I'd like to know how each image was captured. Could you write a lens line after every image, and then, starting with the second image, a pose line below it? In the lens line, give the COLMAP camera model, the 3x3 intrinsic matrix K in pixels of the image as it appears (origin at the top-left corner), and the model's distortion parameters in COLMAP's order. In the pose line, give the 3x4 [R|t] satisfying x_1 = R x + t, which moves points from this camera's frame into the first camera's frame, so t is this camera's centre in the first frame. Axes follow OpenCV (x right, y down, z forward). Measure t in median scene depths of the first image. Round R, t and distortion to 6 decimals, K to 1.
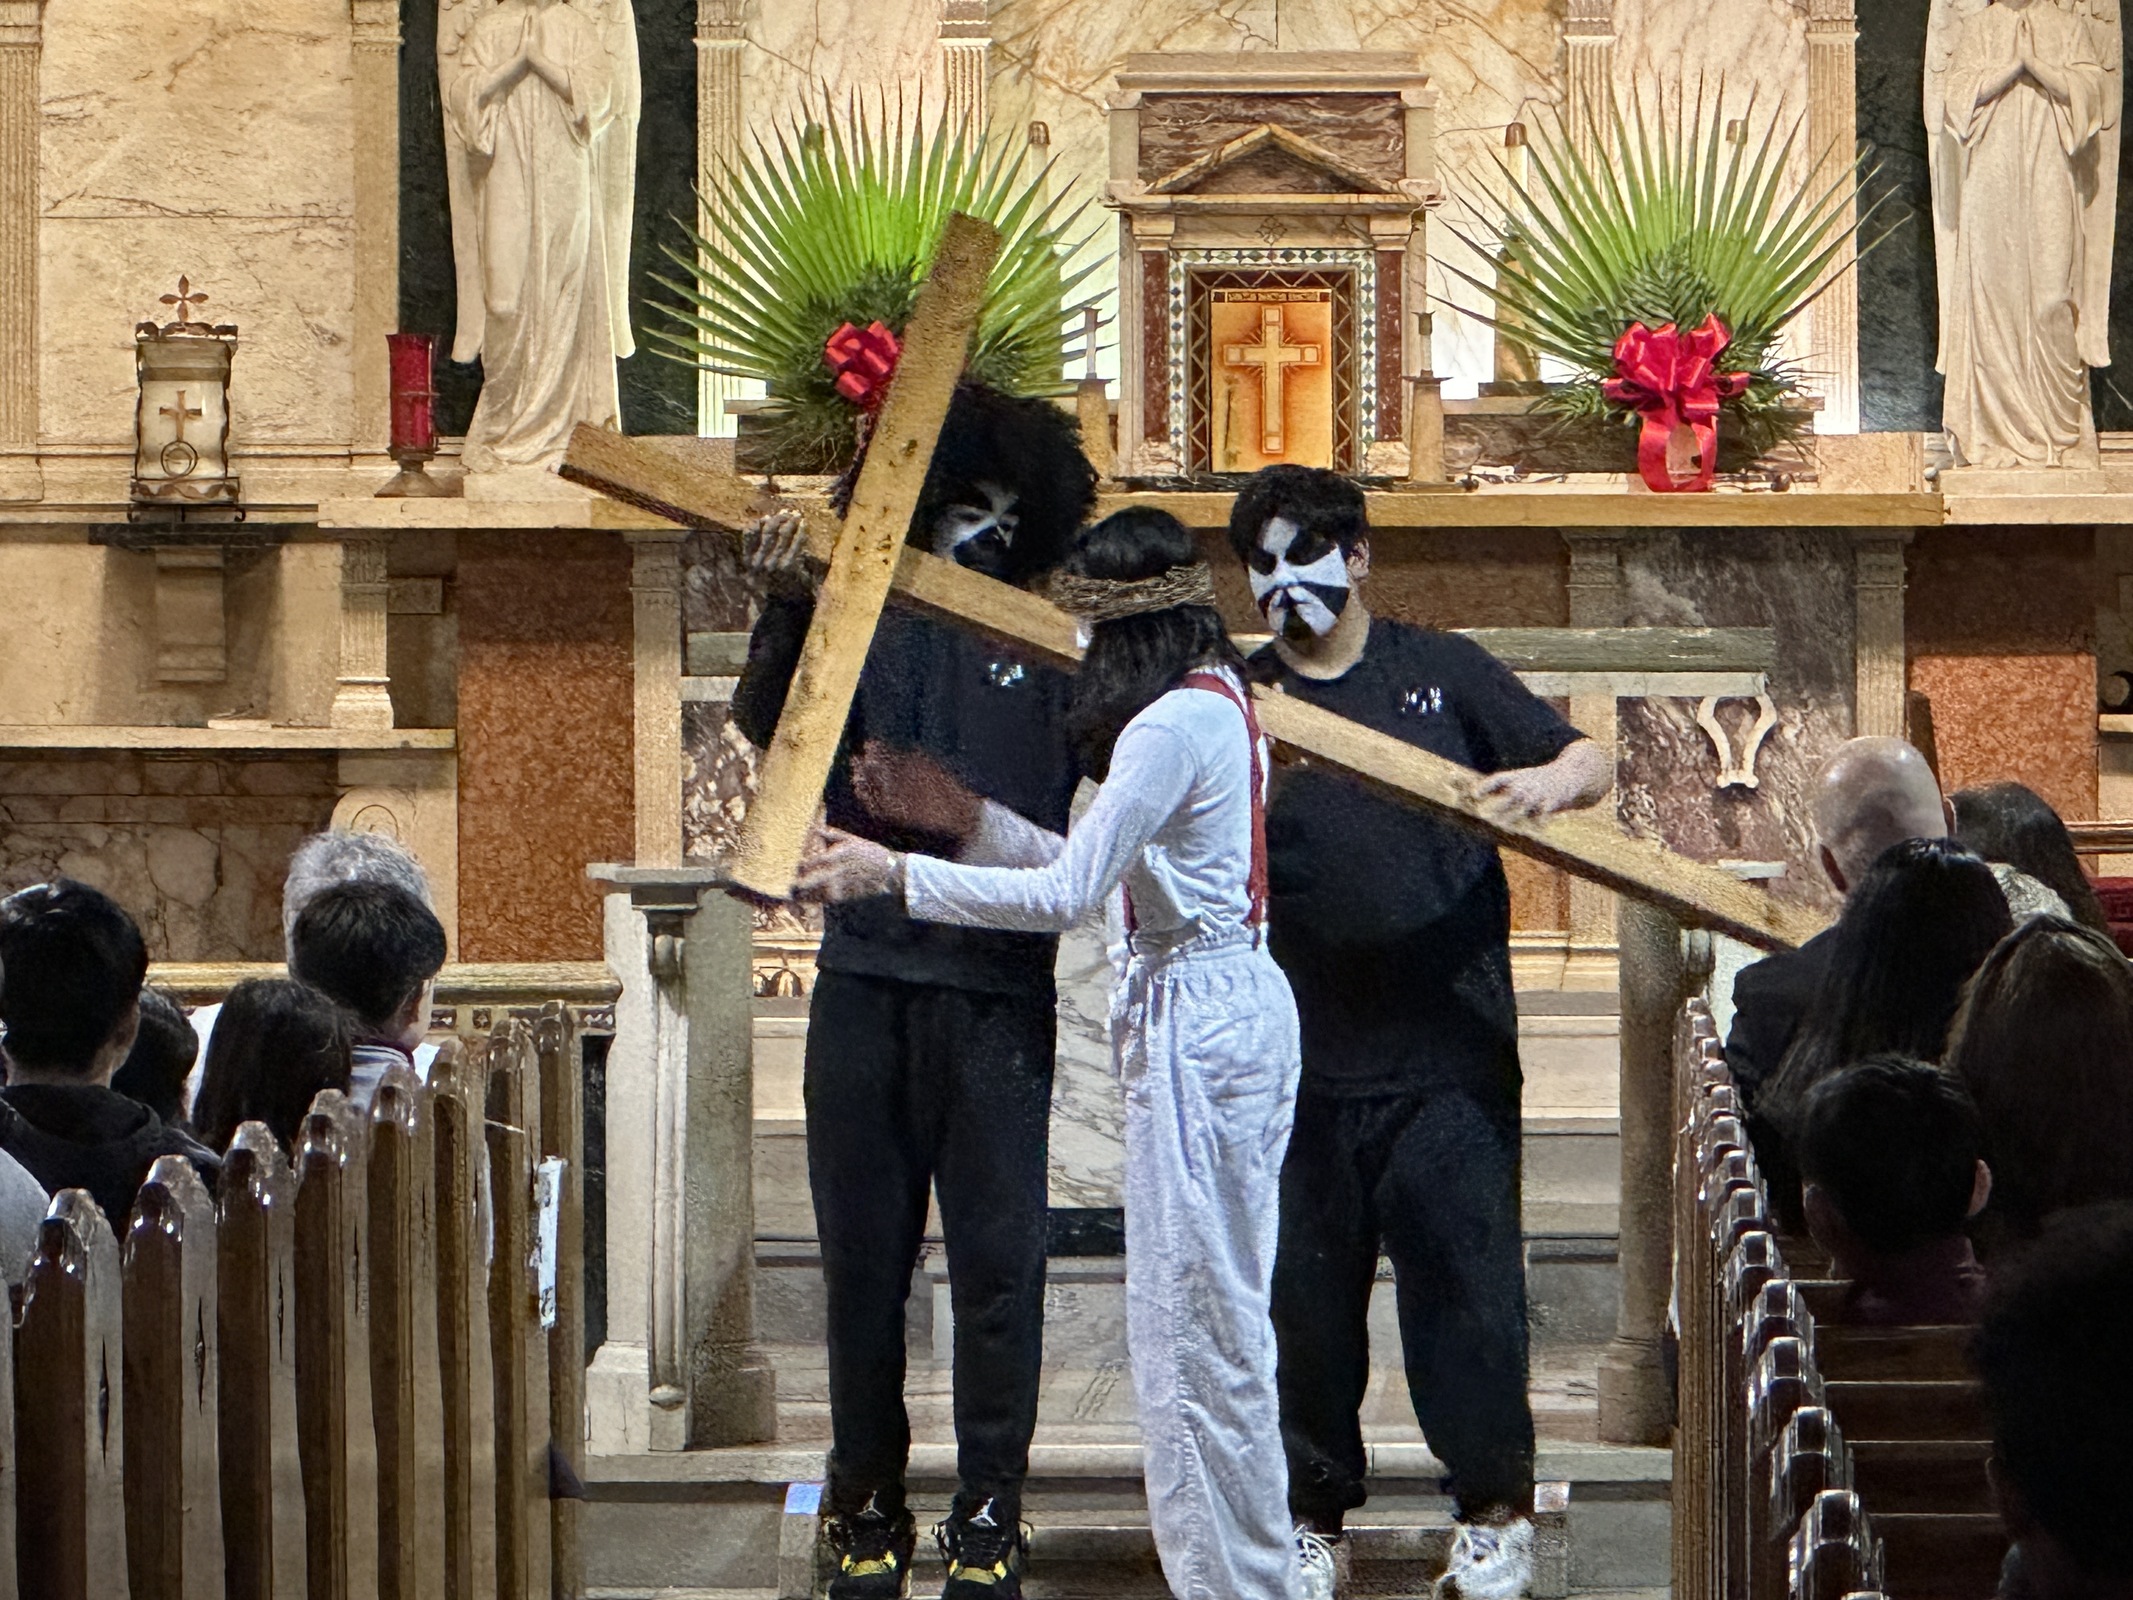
lens RADIAL K [[12450.0, 0, 1067.5], [0, 12450.0, 801.5], [0, 0, 1]] dist [-1.467694, 0.000000]
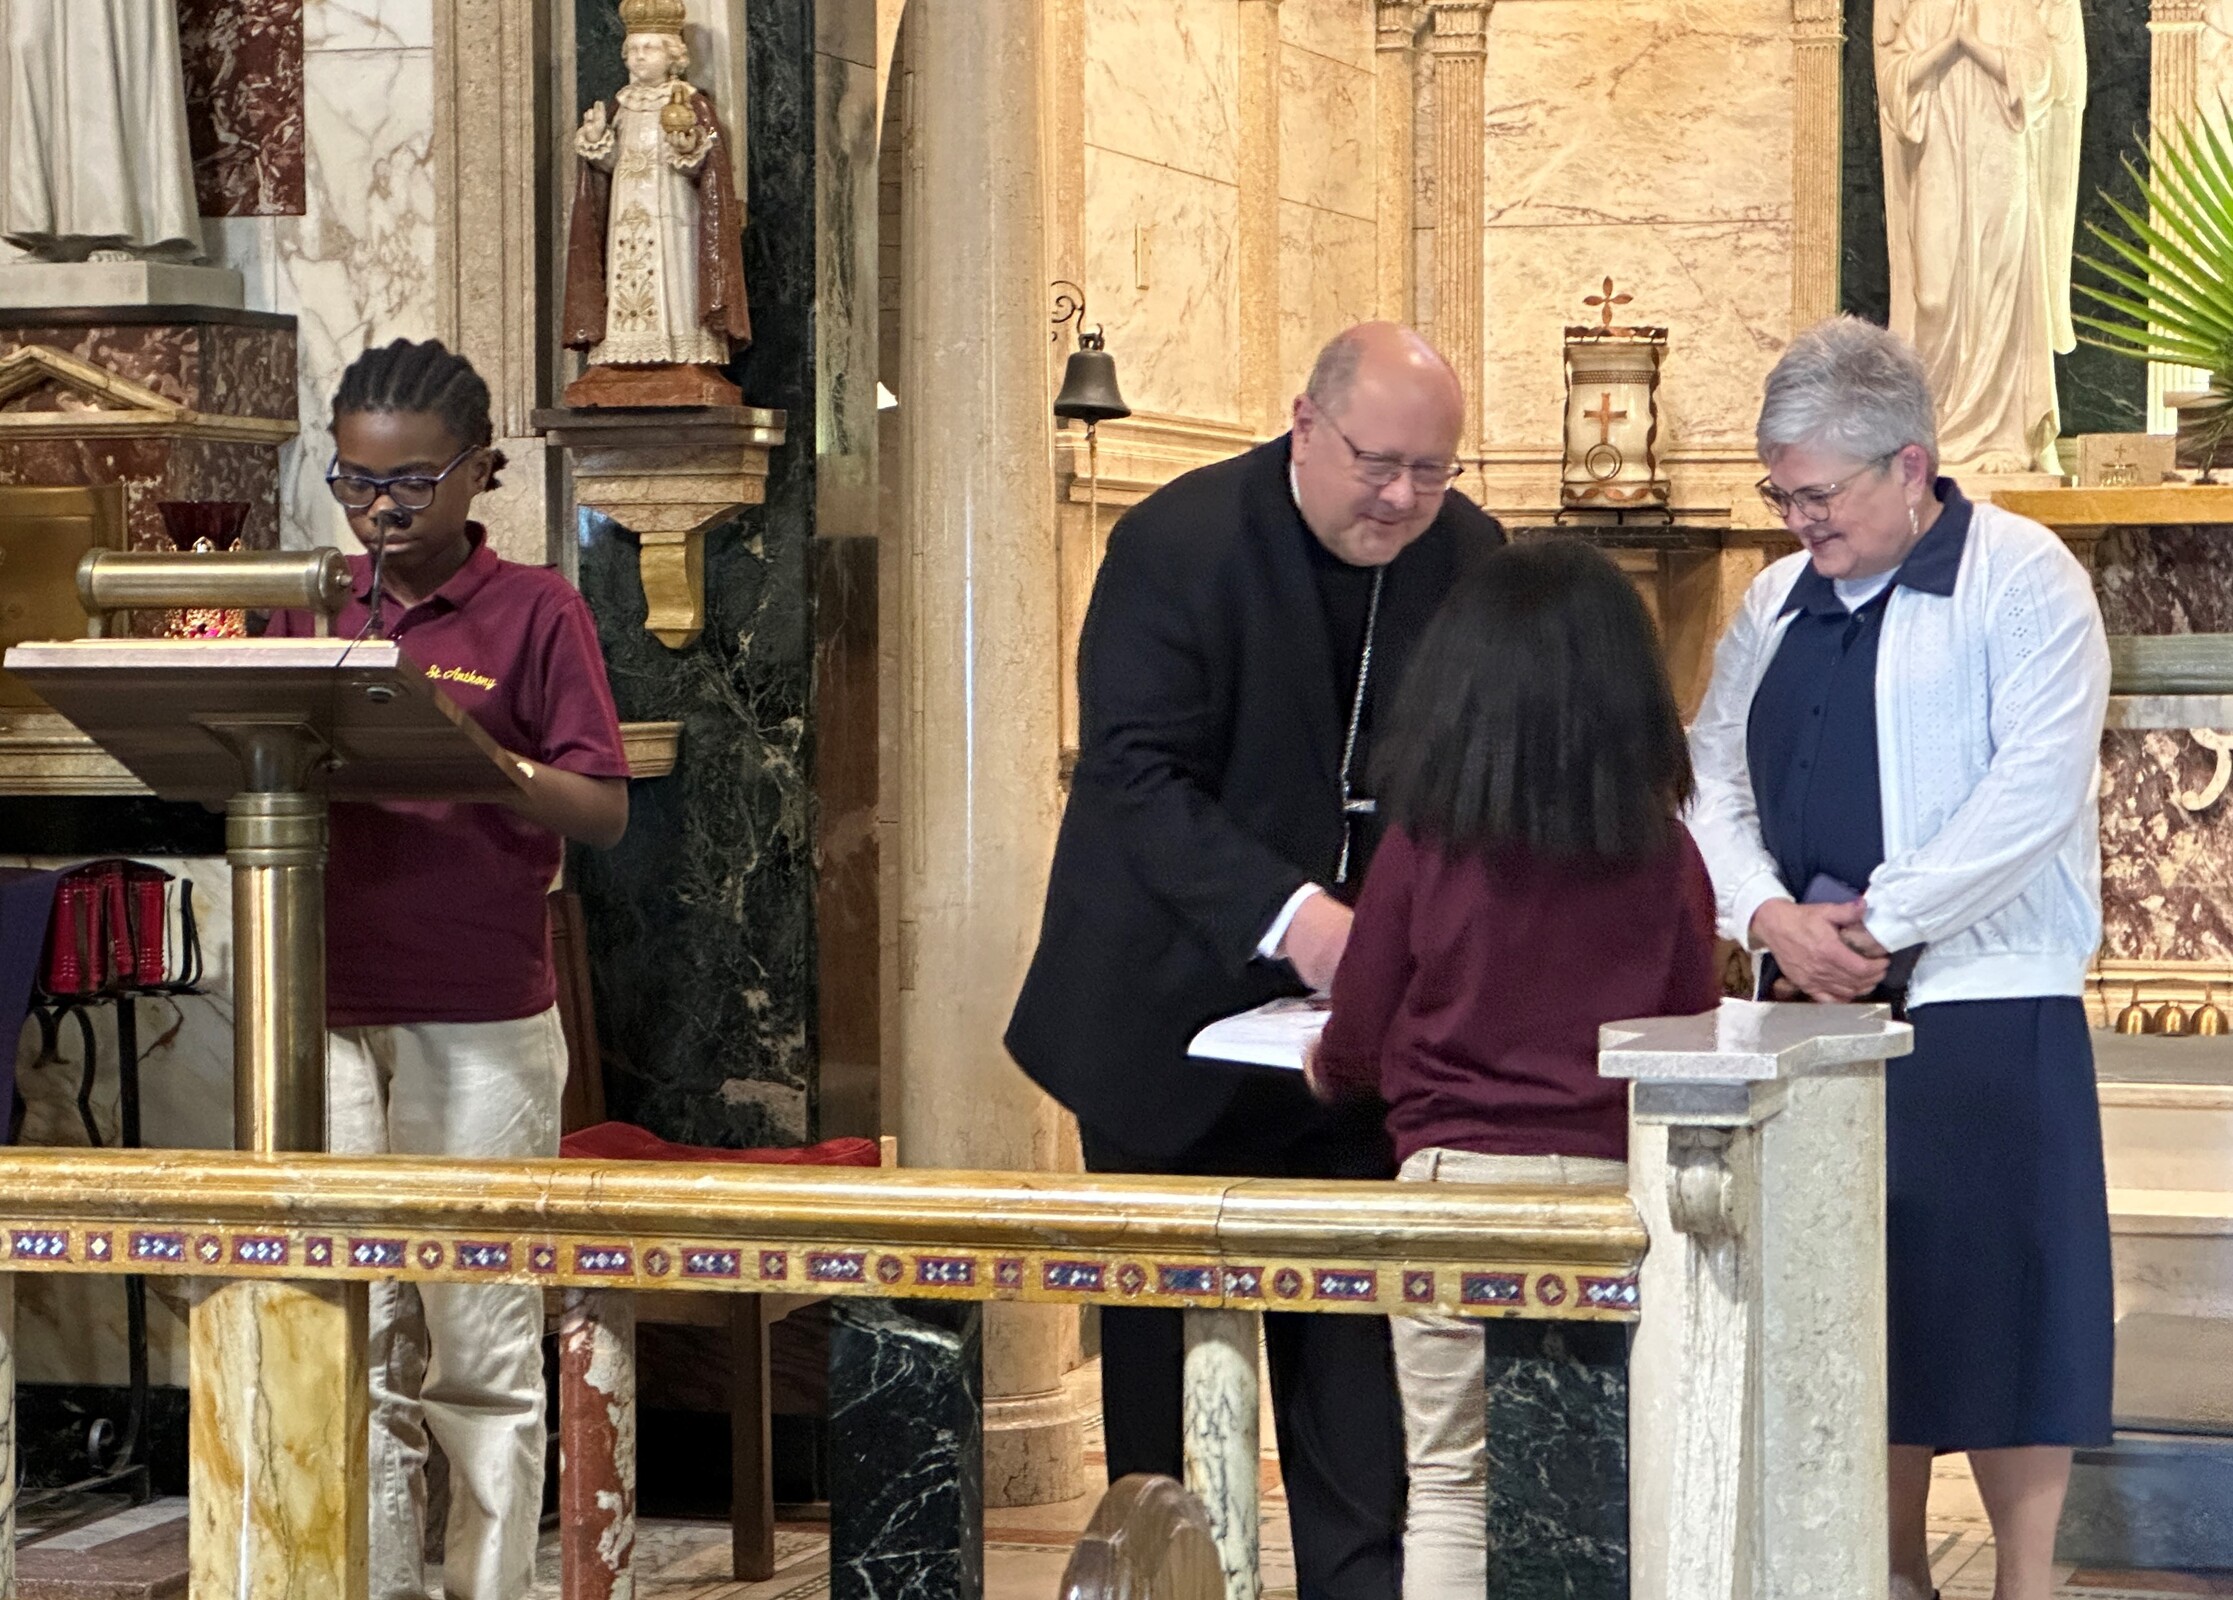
lens RADIAL K [[4695.2, 0, 1158.7], [0, 4695.2, 755.0], [0, 0, 1]] dist [0.147016, 0.000000]
pose [[0.954986, 0.006812, -0.296574, 0.006495], [-0.003231, 0.999916, 0.012562, -0.008767], [0.296635, -0.011039, 0.954927, 0.626137]]
